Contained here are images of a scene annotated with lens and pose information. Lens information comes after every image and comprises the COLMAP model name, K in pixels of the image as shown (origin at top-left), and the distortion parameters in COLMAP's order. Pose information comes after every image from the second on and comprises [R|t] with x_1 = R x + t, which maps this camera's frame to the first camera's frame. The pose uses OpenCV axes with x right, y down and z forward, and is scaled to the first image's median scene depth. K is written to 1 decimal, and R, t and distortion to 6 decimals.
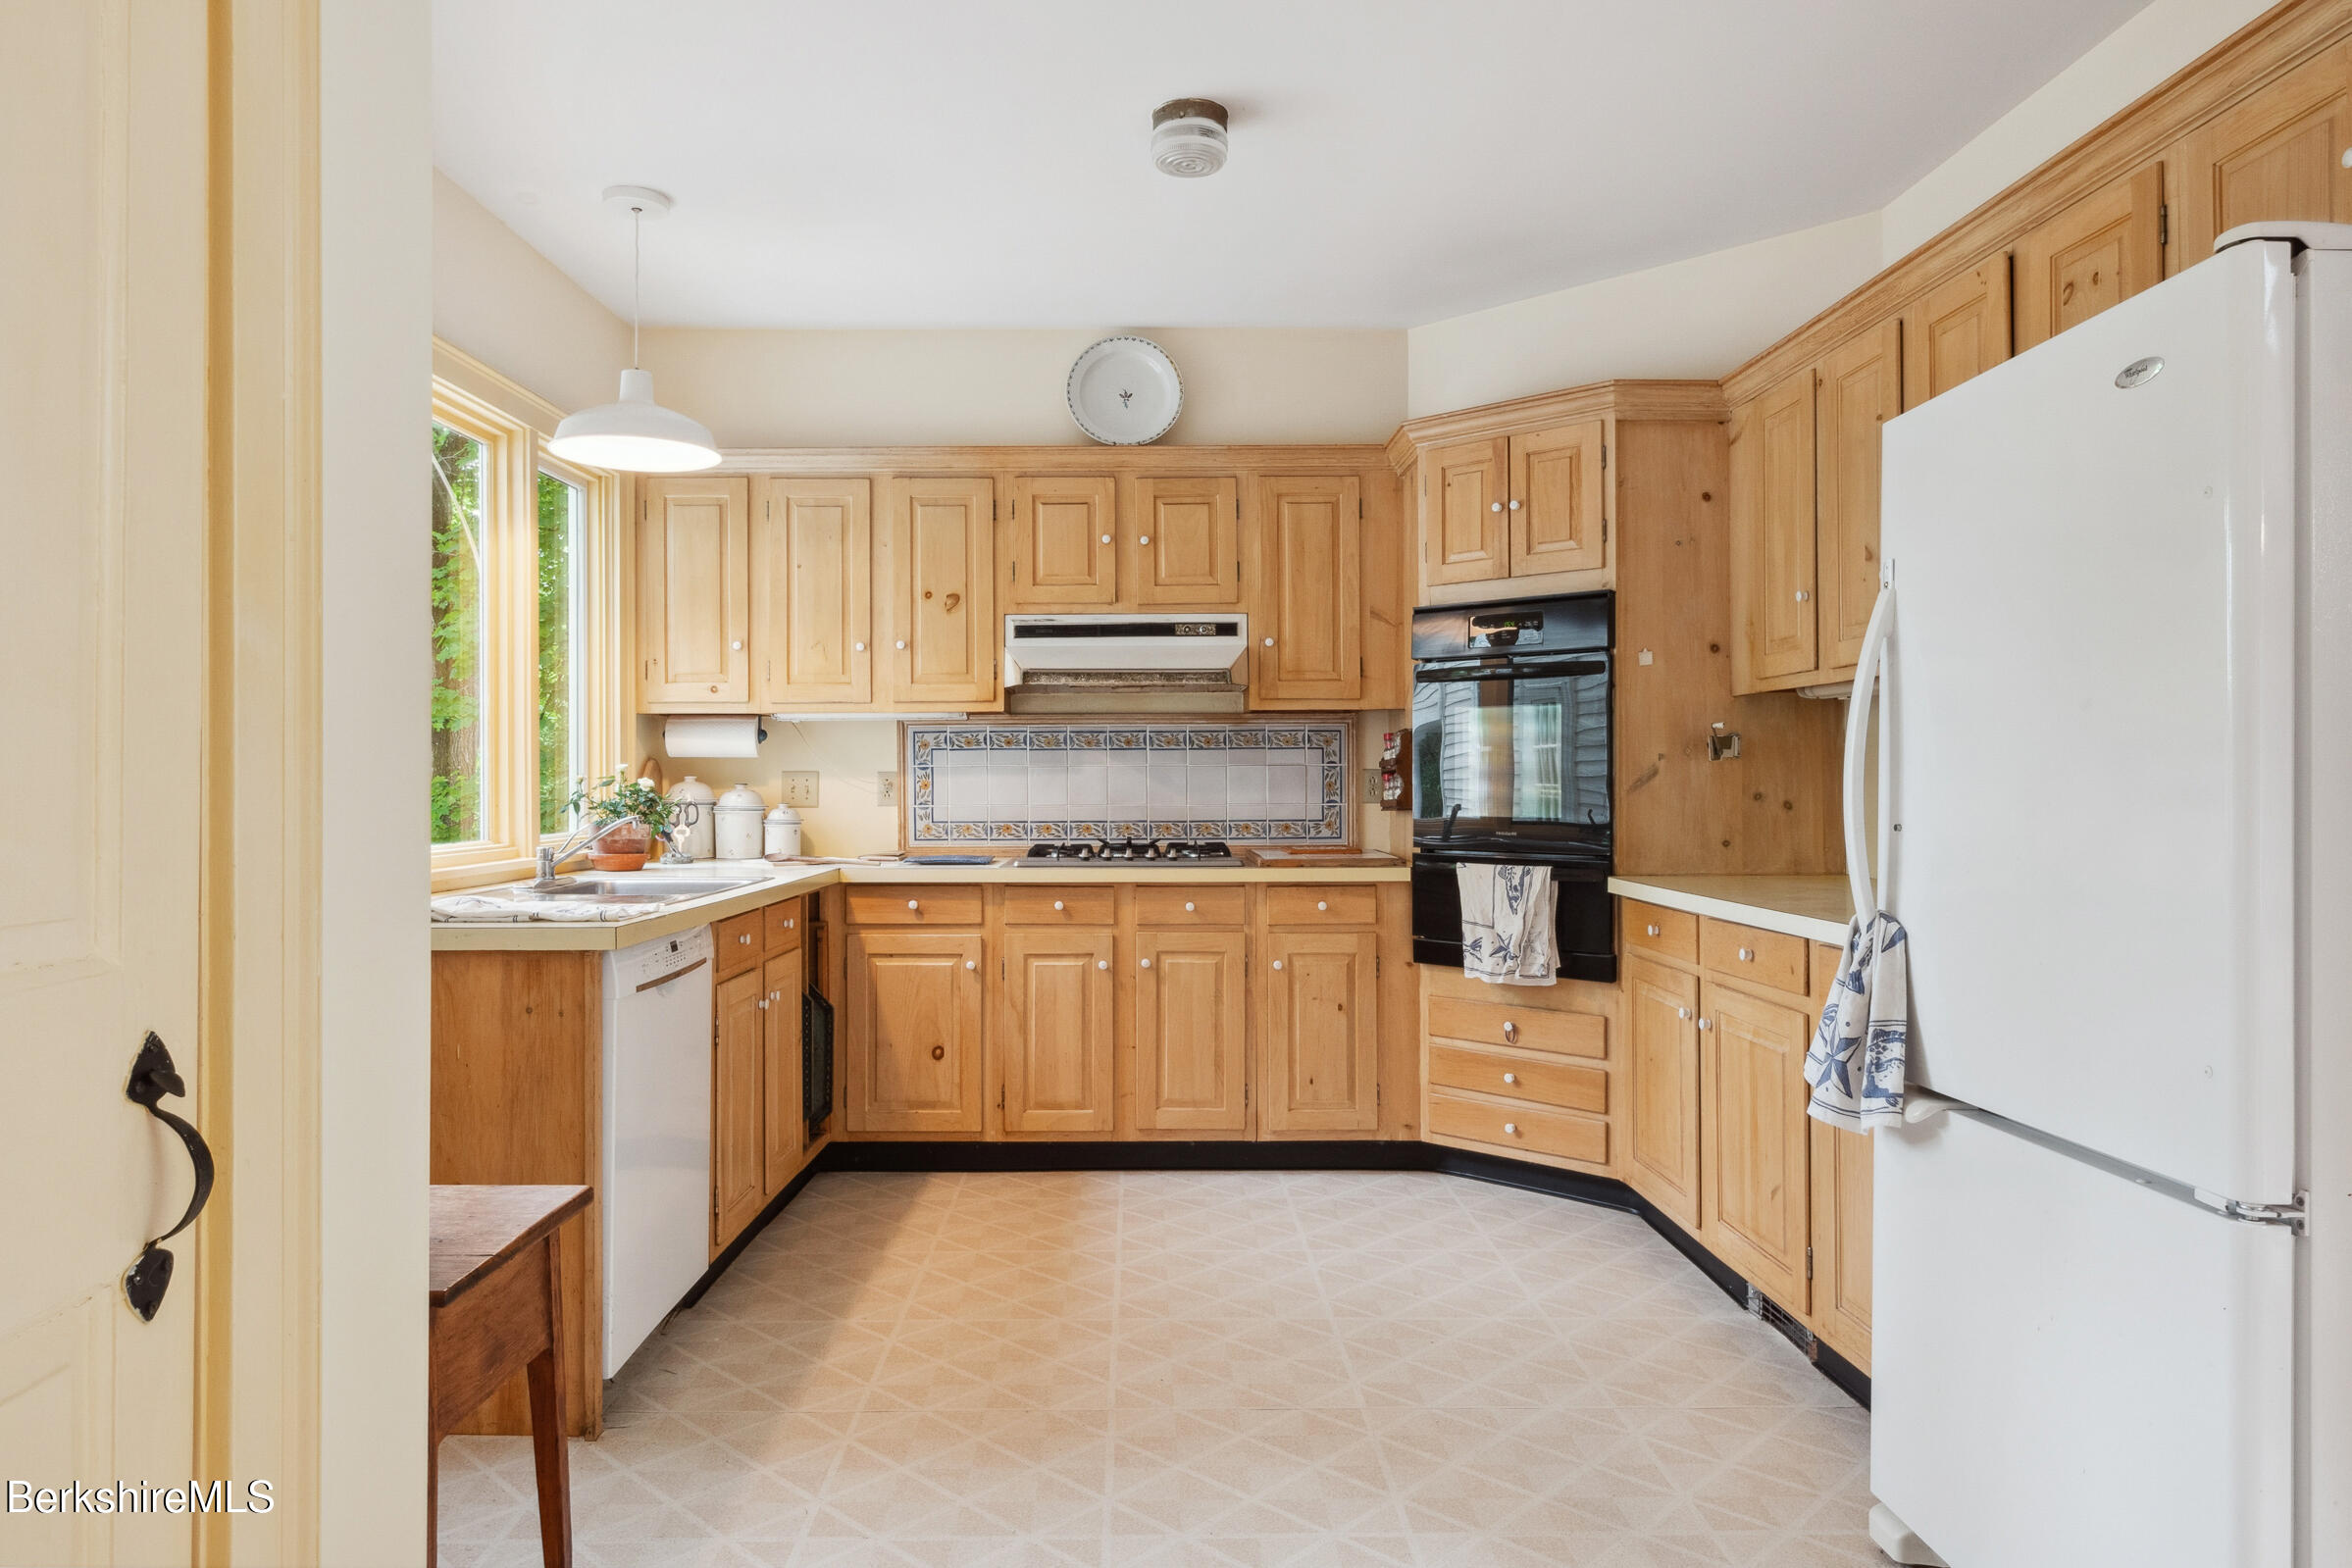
lens RADIAL K [[1505.7, 0, 1160.5], [0, 1505.7, 771.2], [0, 0, 1]] dist [-0.014427, -0.001928]
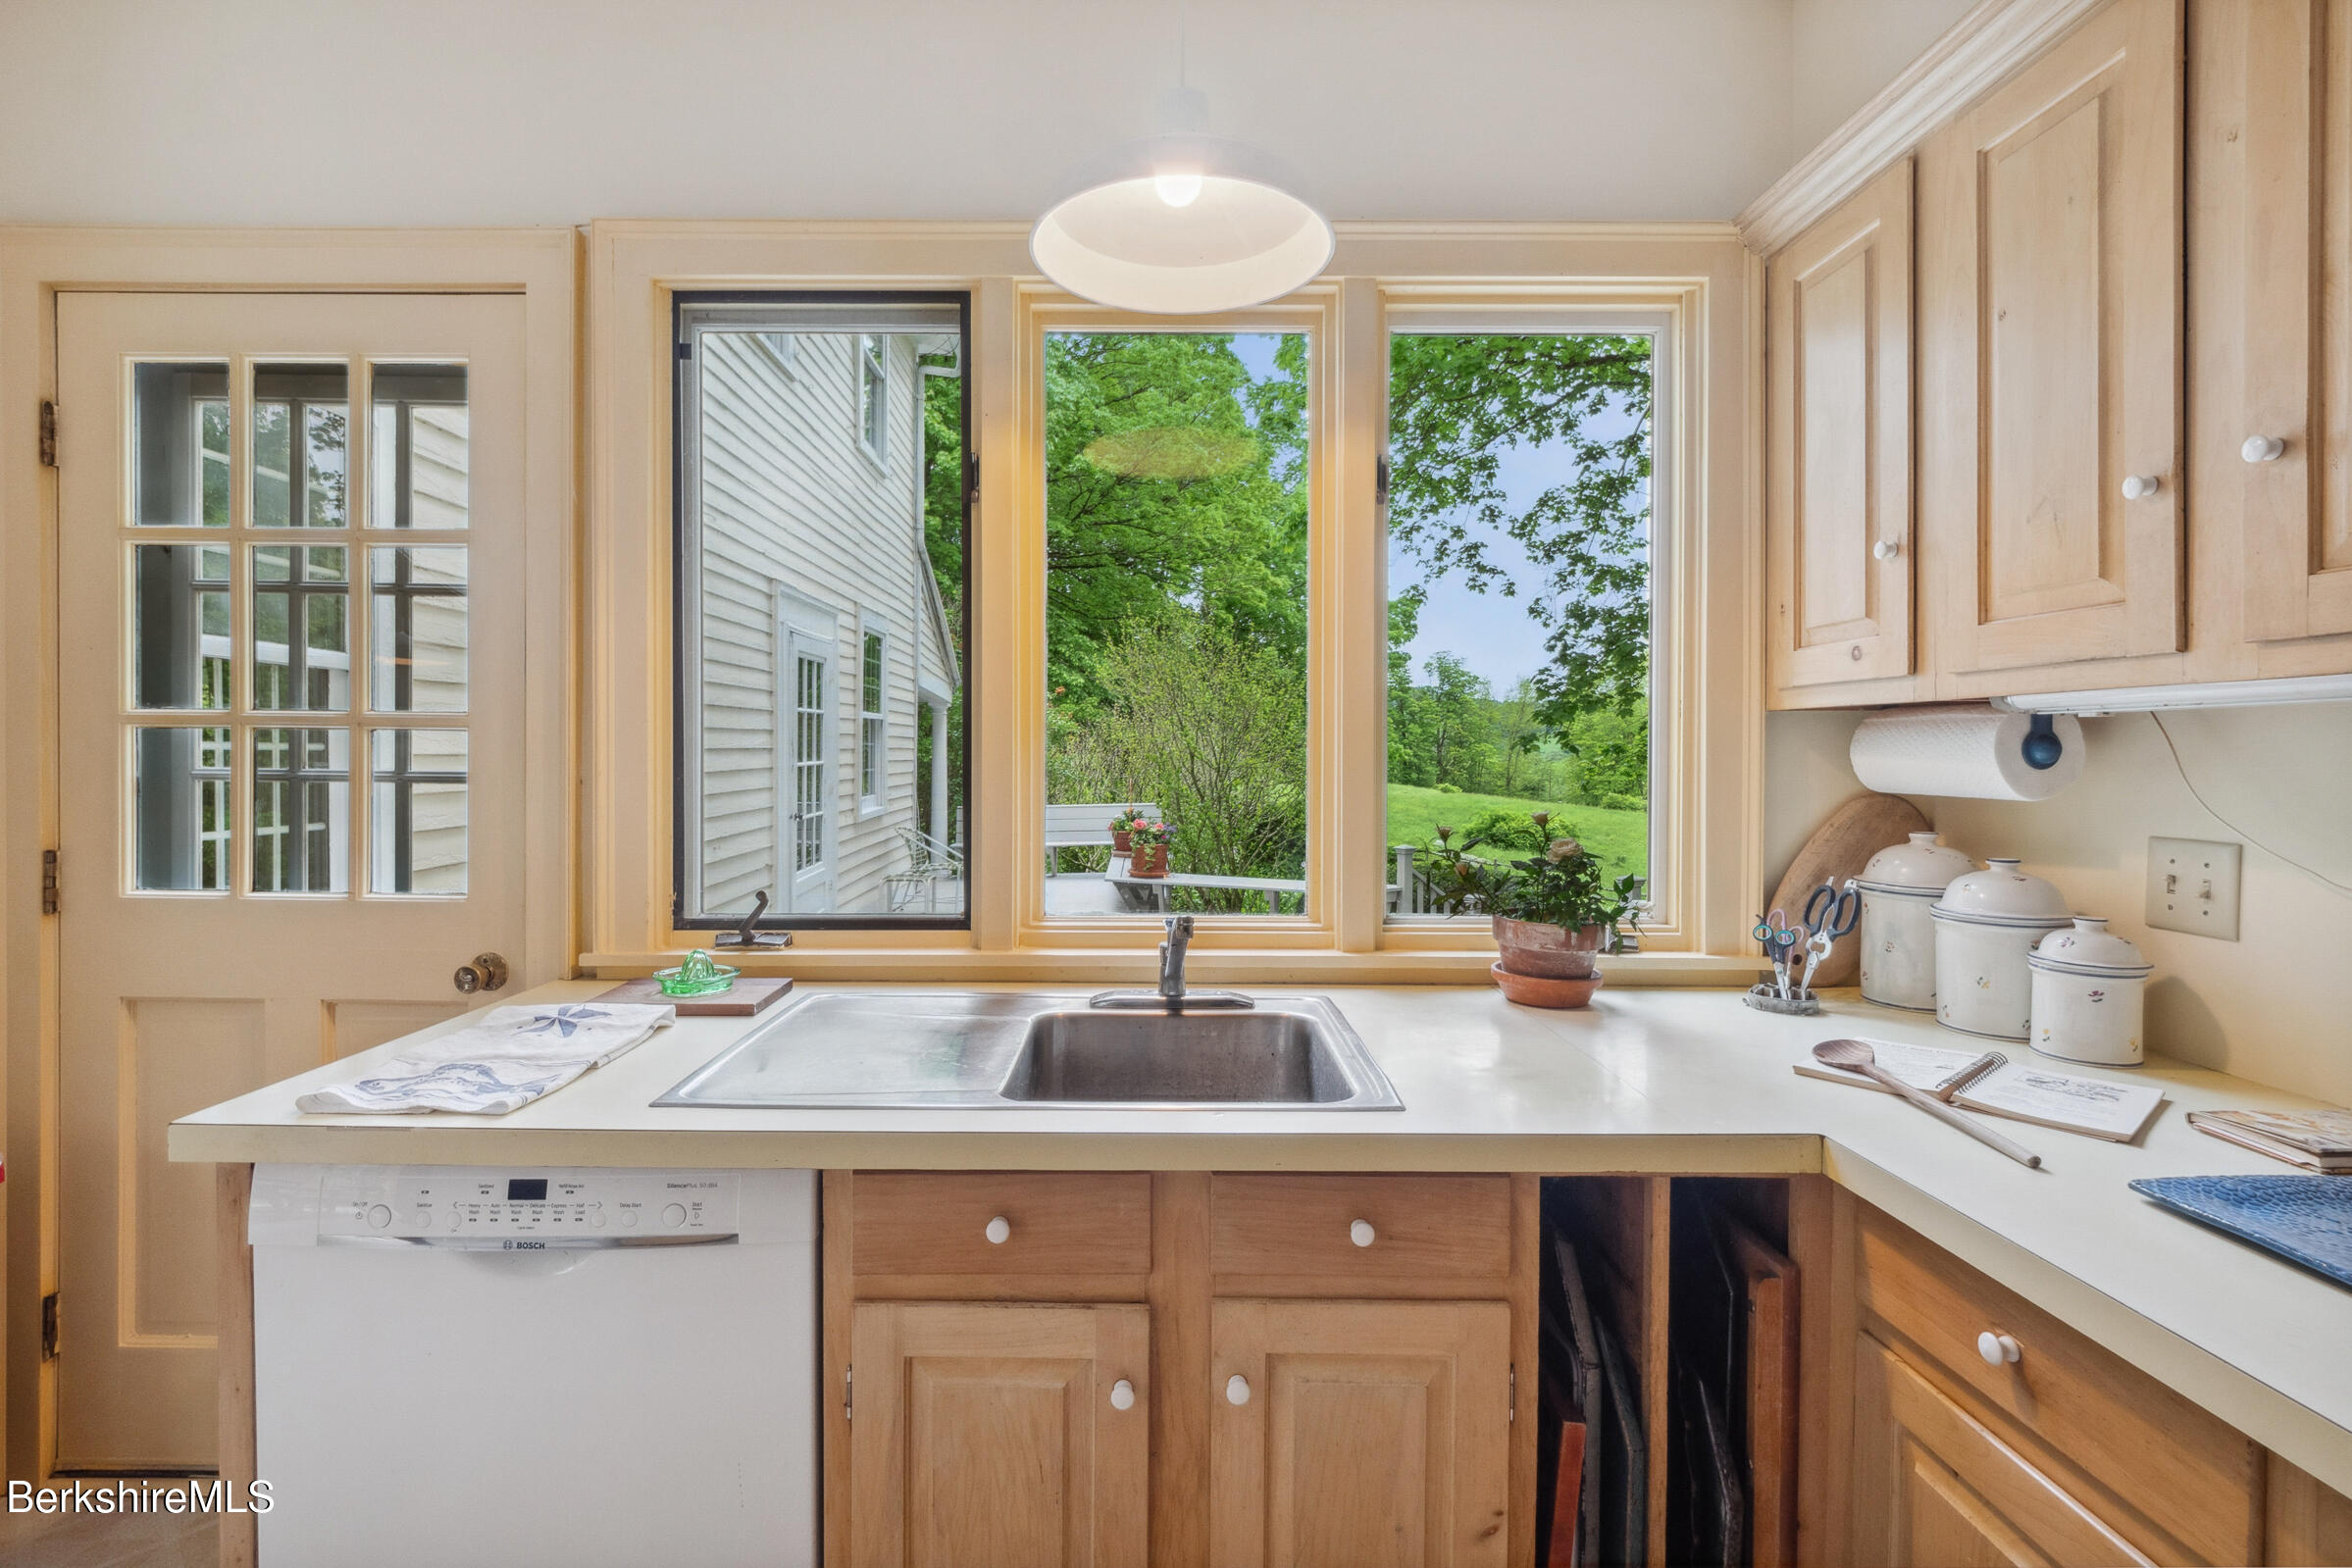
lens RADIAL K [[1102.7, 0, 1169.0], [0, 1102.7, 764.3], [0, 0, 1]] dist [-0.004700, -0.002644]
pose [[0.016453, 0.014639, -0.999757, 0.039706], [-0.003368, 0.999888, 0.014586, -0.024286], [0.999859, 0.003127, 0.016501, 0.779407]]
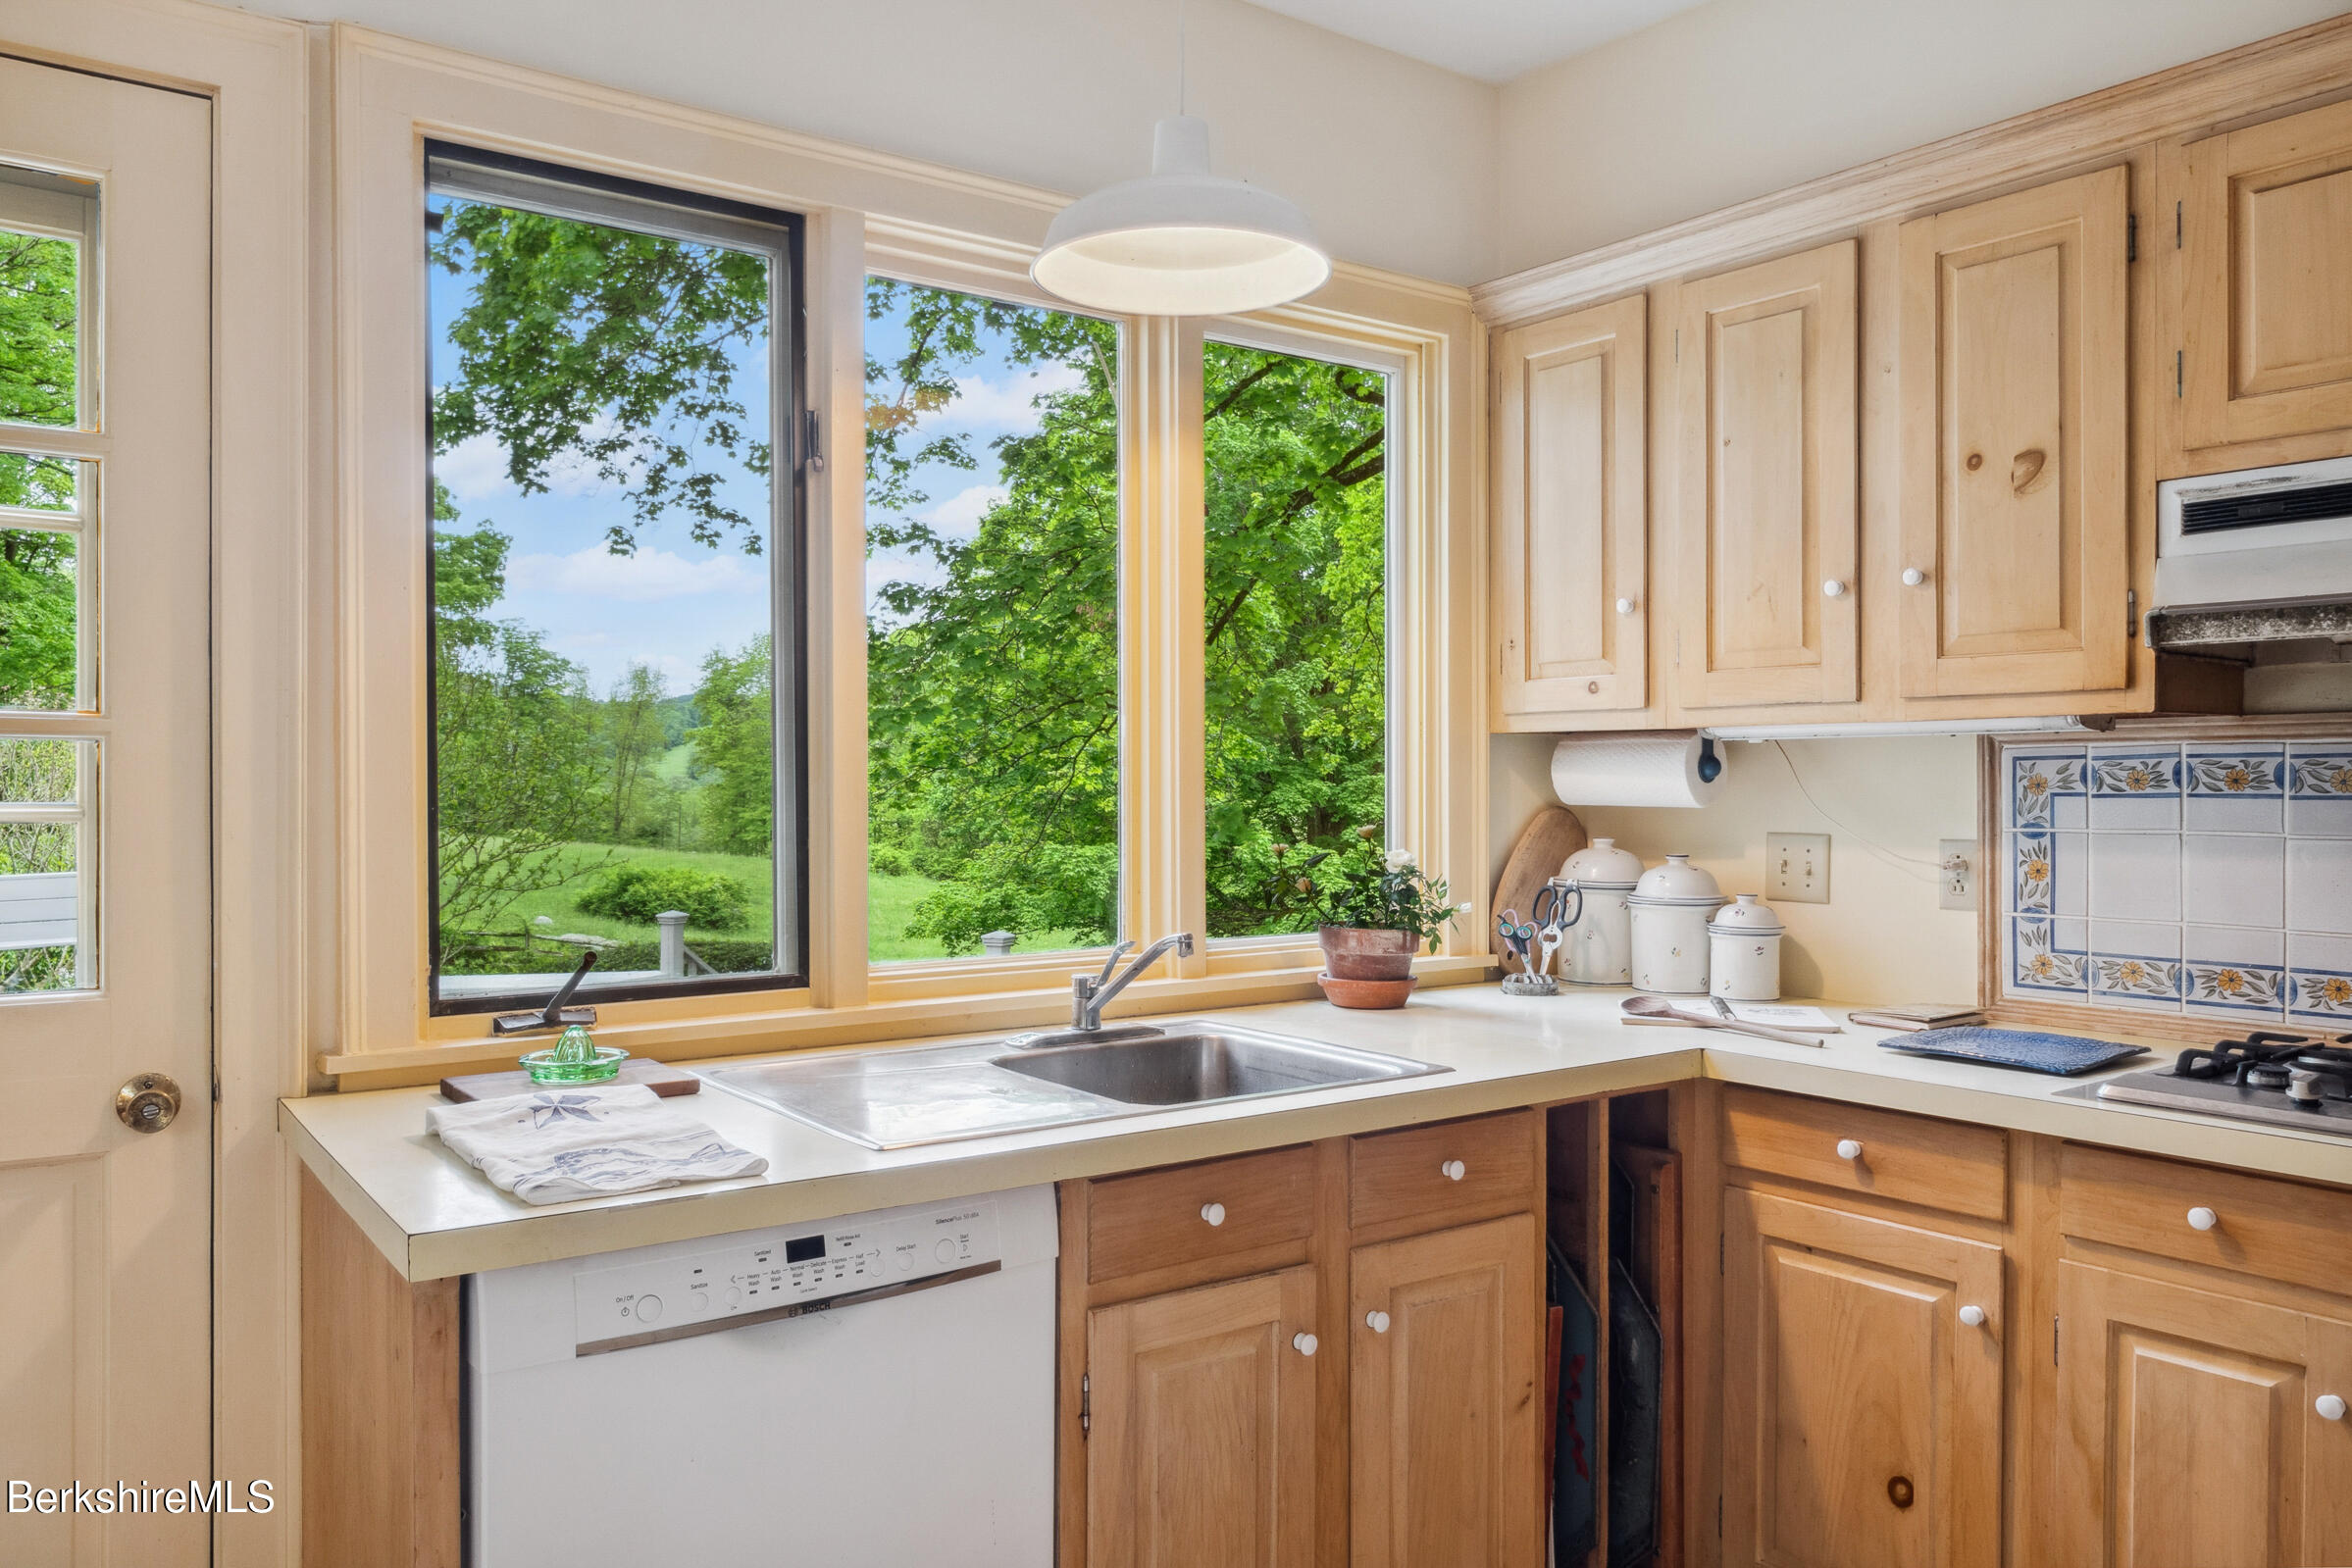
lens RADIAL K [[1684.5, 0, 1172.9], [0, 1684.5, 795.3], [0, 0, 1]] dist [0.008578, -0.005729]
pose [[0.598887, 0.010533, -0.800764, 0.111065], [-0.001242, 0.999925, 0.012223, -0.021788], [0.800832, -0.006326, 0.598855, 0.497752]]
